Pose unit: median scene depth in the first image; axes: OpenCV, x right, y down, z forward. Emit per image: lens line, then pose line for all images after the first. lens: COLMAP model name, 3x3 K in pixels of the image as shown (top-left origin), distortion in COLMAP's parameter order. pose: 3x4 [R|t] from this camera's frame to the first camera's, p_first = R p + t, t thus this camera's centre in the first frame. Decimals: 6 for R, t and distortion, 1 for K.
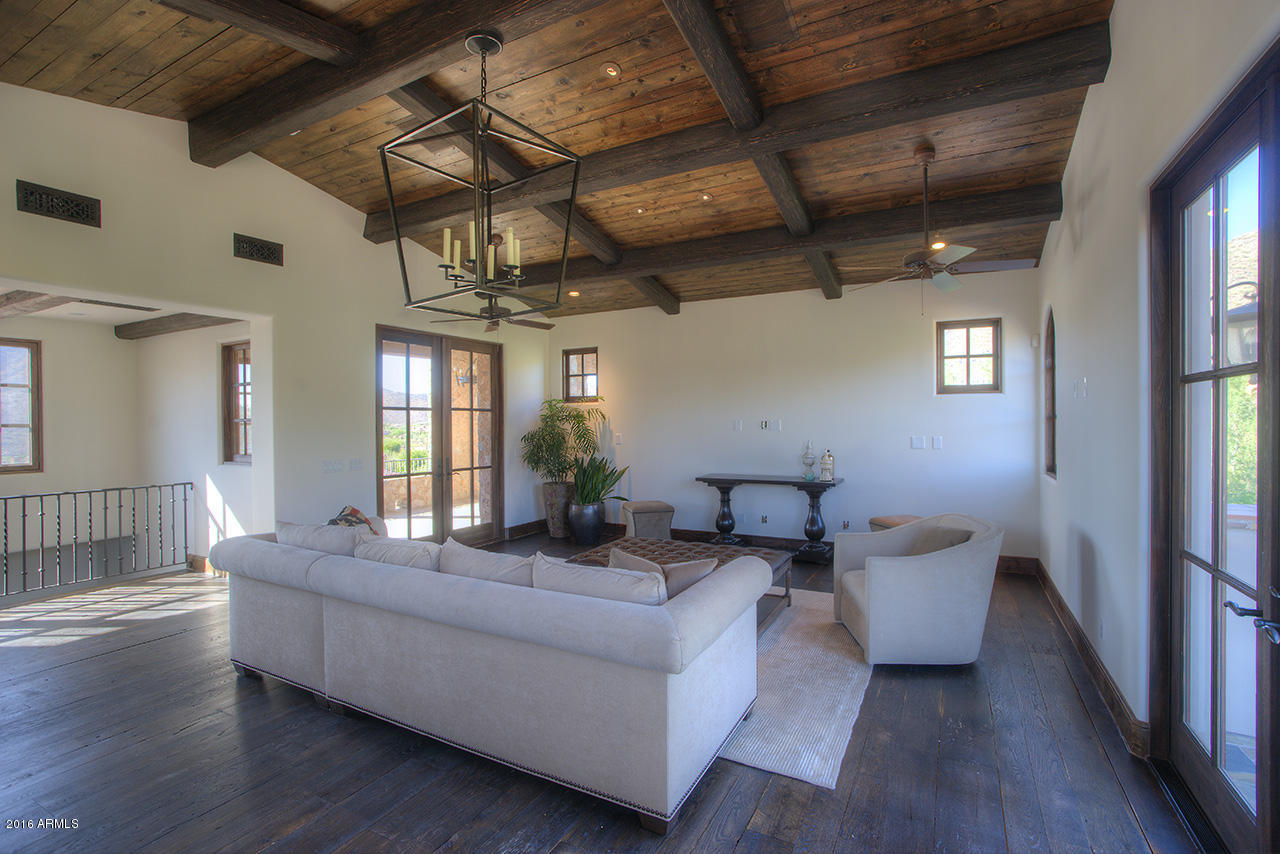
lens RADIAL K [[588.4, 0, 645.0], [0, 588.4, 425.9], [0, 0, 1]] dist [-0.059322, 0.024841]
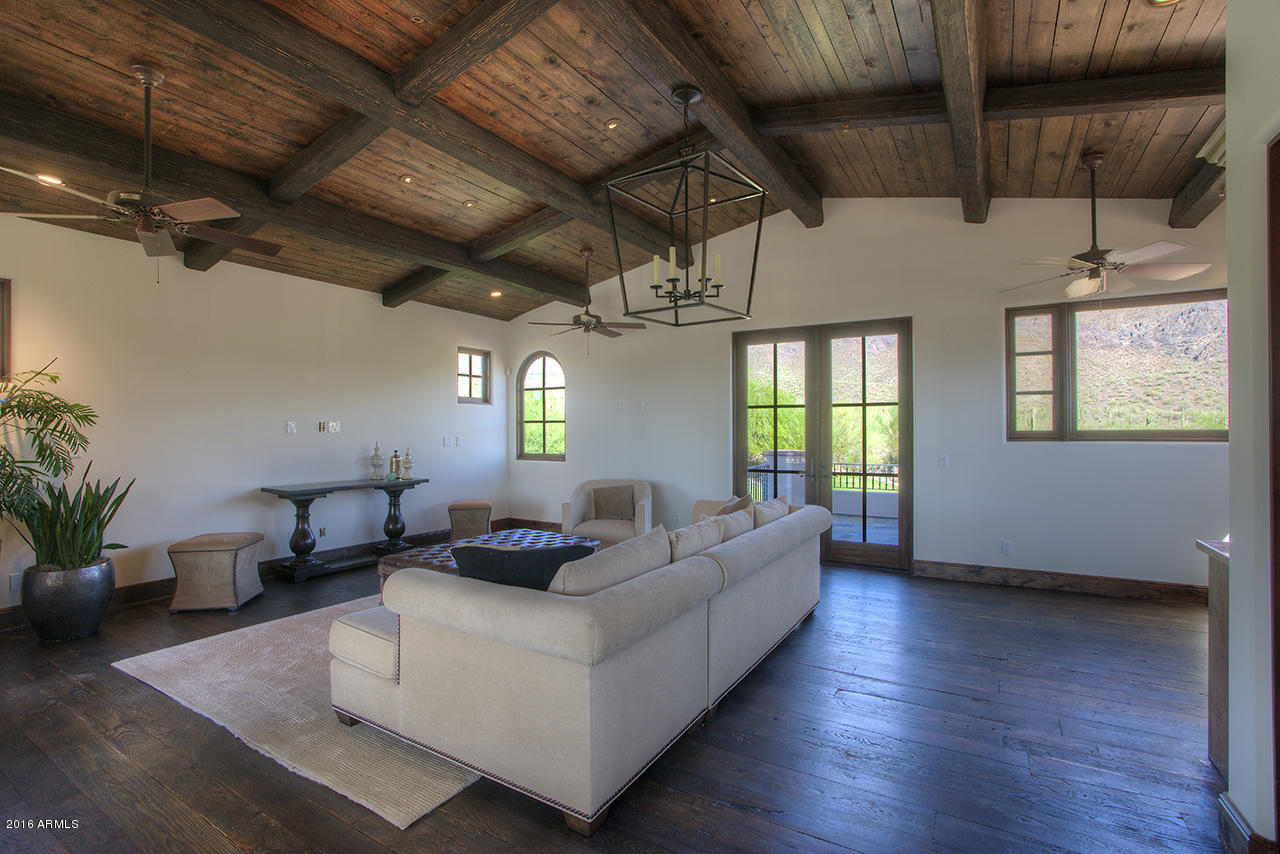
lens RADIAL K [[588.4, 0, 645.0], [0, 588.4, 425.9], [0, 0, 1]] dist [-0.059322, 0.024841]
pose [[0.059520, 0.010575, 0.998171, -0.721697], [0.005234, 0.999927, -0.010906, 0.010681], [-0.998213, 0.005874, 0.059460, 0.503674]]
